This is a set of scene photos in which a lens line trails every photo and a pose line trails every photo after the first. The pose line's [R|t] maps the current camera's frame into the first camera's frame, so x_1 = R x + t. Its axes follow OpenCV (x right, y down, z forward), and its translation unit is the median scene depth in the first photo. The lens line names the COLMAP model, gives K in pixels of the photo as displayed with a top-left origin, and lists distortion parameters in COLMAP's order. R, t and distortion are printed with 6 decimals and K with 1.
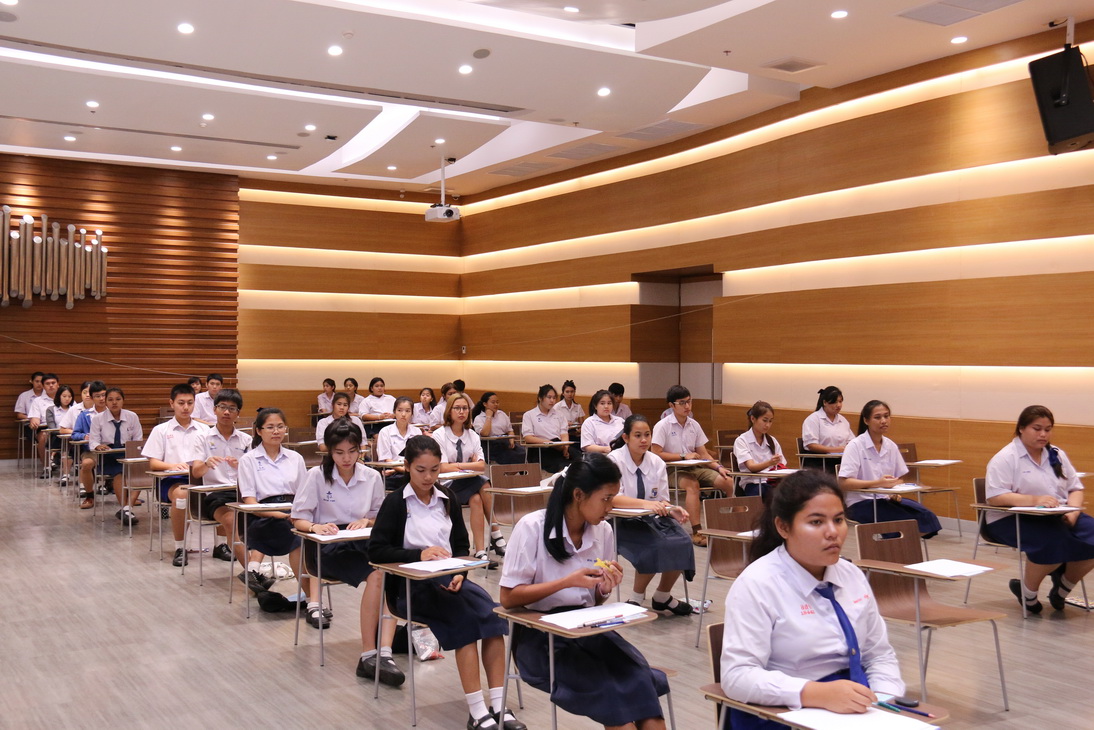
lens RADIAL K [[1195.5, 0, 554.5], [0, 1195.5, 358.0], [0, 0, 1]] dist [0.019690, 0.000000]
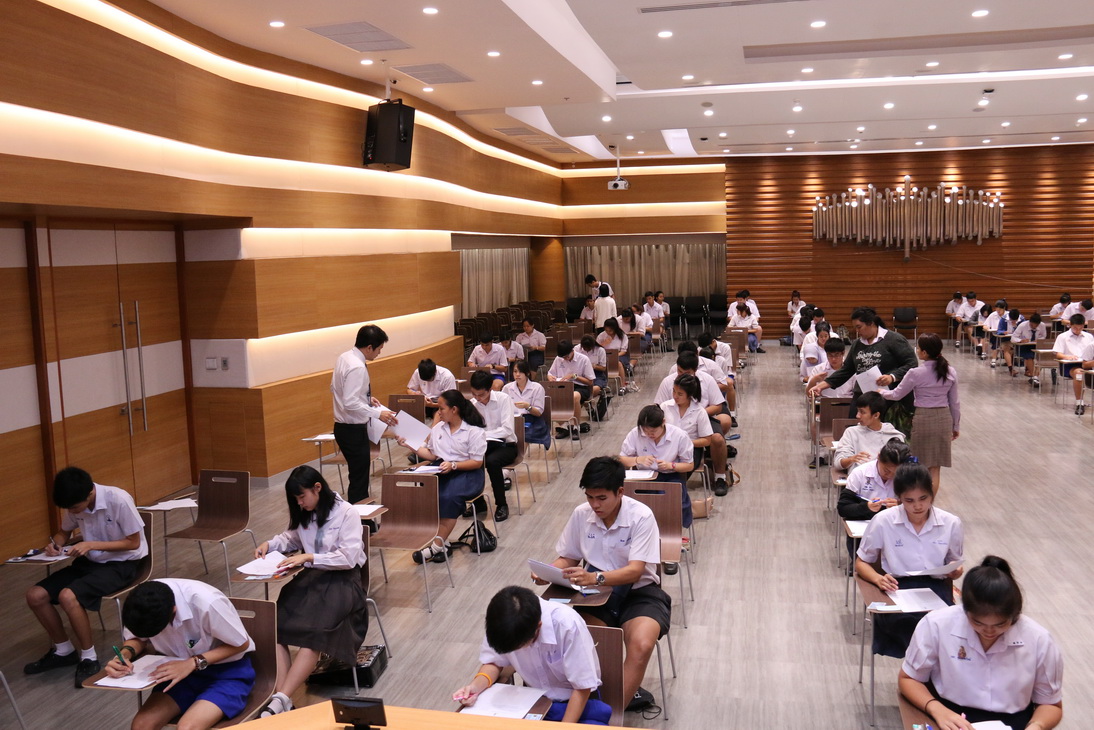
lens RADIAL K [[995.3, 0, 567.2], [0, 995.3, 340.4], [0, 0, 1]] dist [-0.106213, 0.126625]
pose [[0.746976, 0.041288, -0.663568, 0.045286], [0.025215, 0.995593, 0.090331, -0.045643], [0.664373, -0.084207, 0.742642, -0.310094]]
